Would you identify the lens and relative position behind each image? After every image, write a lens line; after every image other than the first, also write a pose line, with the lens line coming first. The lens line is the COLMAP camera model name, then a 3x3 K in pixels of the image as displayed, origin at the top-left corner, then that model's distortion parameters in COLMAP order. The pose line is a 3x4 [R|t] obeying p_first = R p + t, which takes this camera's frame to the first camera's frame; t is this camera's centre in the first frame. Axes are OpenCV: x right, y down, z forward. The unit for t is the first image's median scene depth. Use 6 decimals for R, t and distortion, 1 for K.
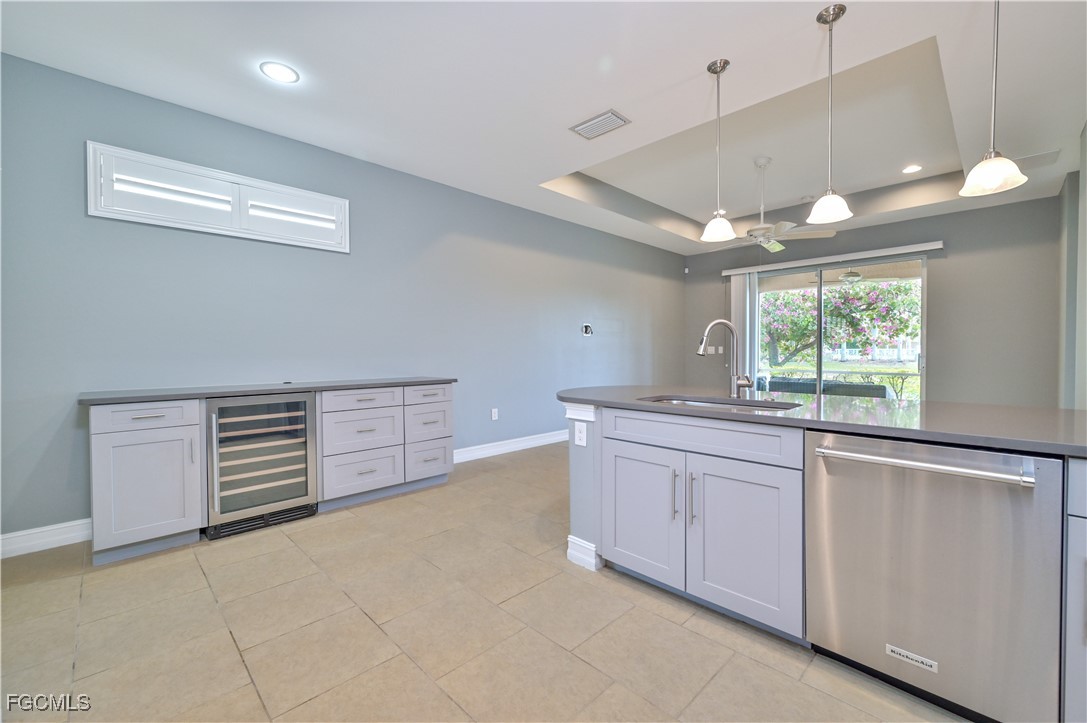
lens RADIAL K [[460.2, 0, 564.3], [0, 460.2, 358.4], [0, 0, 1]] dist [-0.003764, -0.000283]
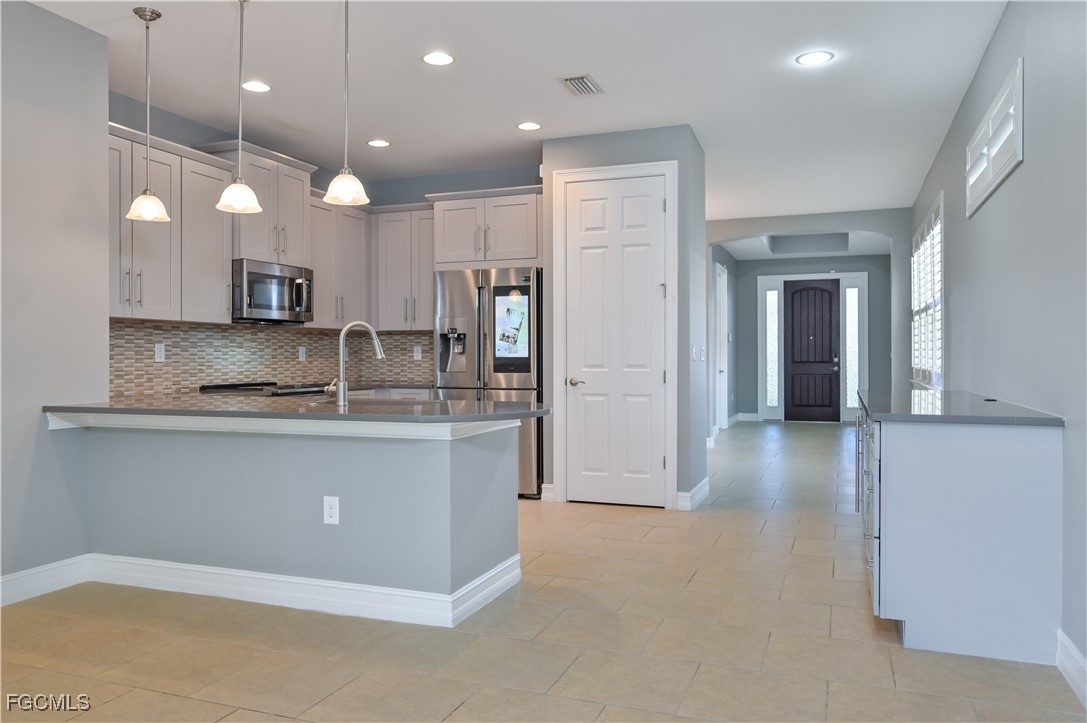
lens RADIAL K [[790.4, 0, 538.1], [0, 790.4, 355.3], [0, 0, 1]] dist [0.000274, 0.008498]
pose [[-0.922115, 0.007091, -0.386852, 0.588935], [0.000357, 0.999847, 0.017478, -0.039741], [0.386917, 0.015979, -0.921976, 2.506183]]
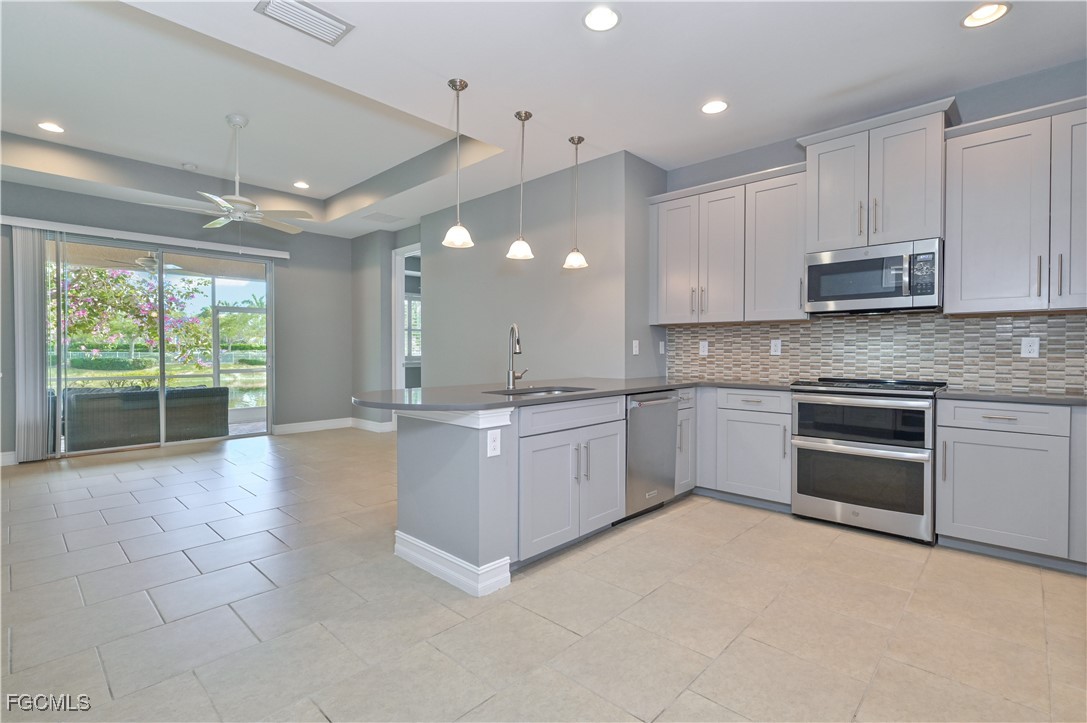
lens RADIAL K [[499.5, 0, 549.5], [0, 499.5, 359.6], [0, 0, 1]] dist [0.003745, -0.001140]
pose [[-0.021453, -0.016260, 0.999638, -0.919407], [0.019022, 0.999680, 0.016669, -0.010897], [-0.999589, 0.019373, -0.021136, 0.900451]]
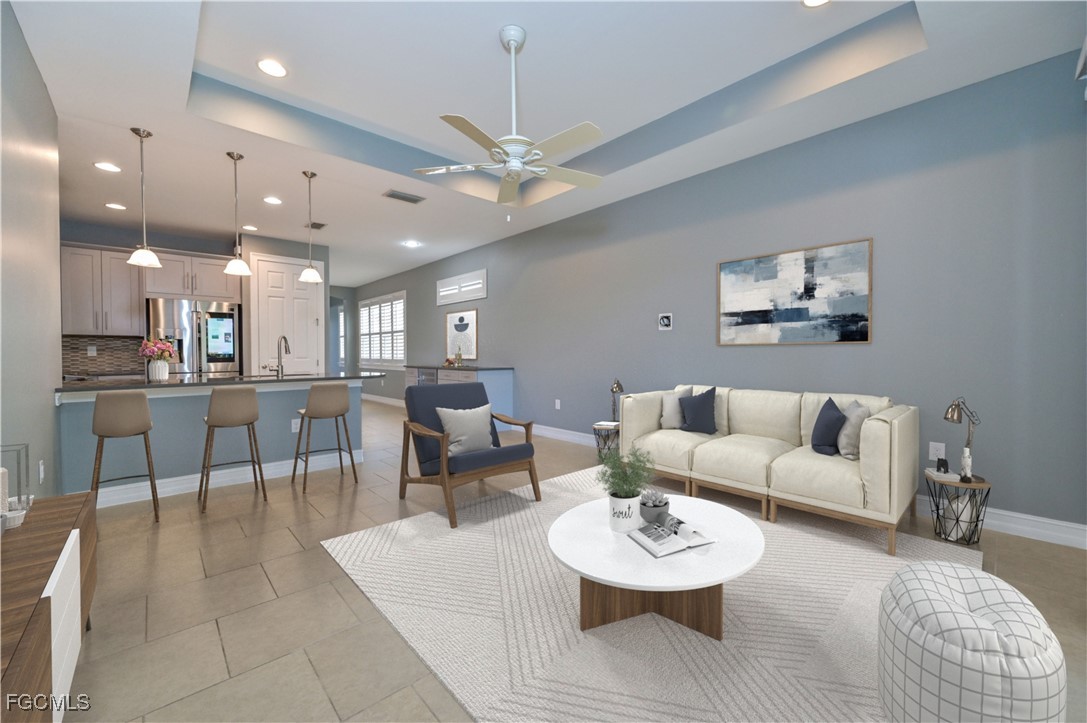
lens RADIAL K [[426.8, 0, 543.3], [0, 426.8, 357.3], [0, 0, 1]] dist [-0.004529, -0.000168]
pose [[-0.061328, 0.018999, -0.997937, 1.928184], [-0.012987, 0.999719, 0.019831, -0.039390], [0.998033, 0.014177, -0.061064, 2.080492]]
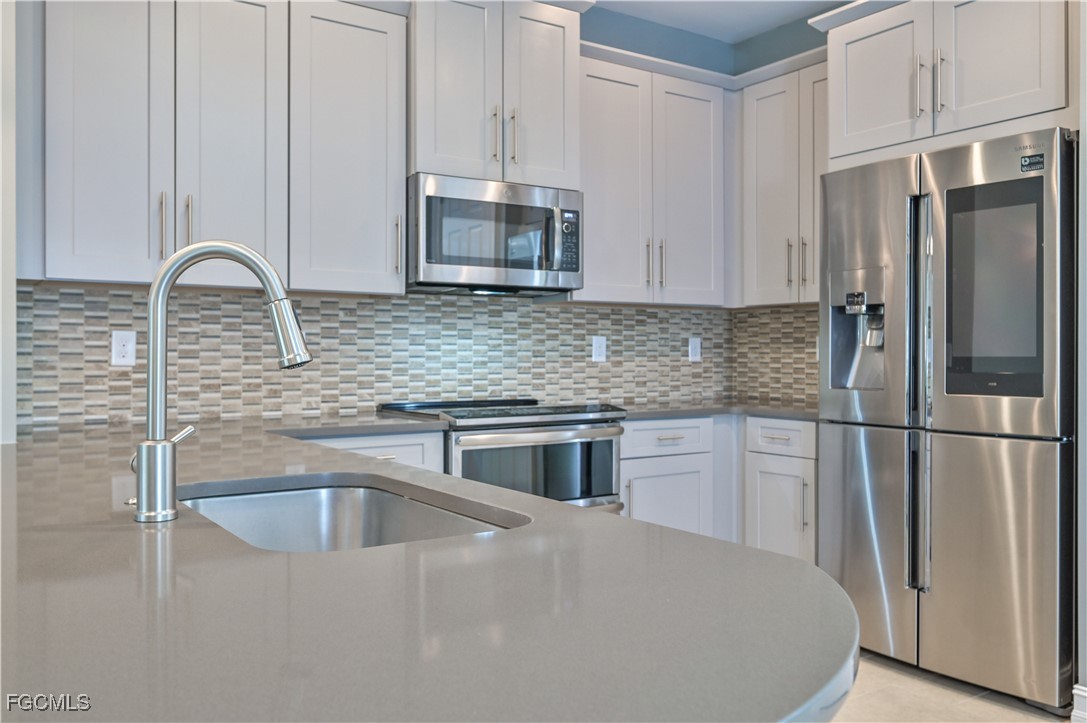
lens RADIAL K [[890.3, 0, 543.4], [0, 890.3, 353.8], [0, 0, 1]] dist [-0.004060, -0.014419]
pose [[-0.976838, 0.004346, 0.213935, 0.020312], [0.008472, 0.999795, 0.018371, -0.021215], [-0.213811, 0.019758, -0.976675, 1.414668]]
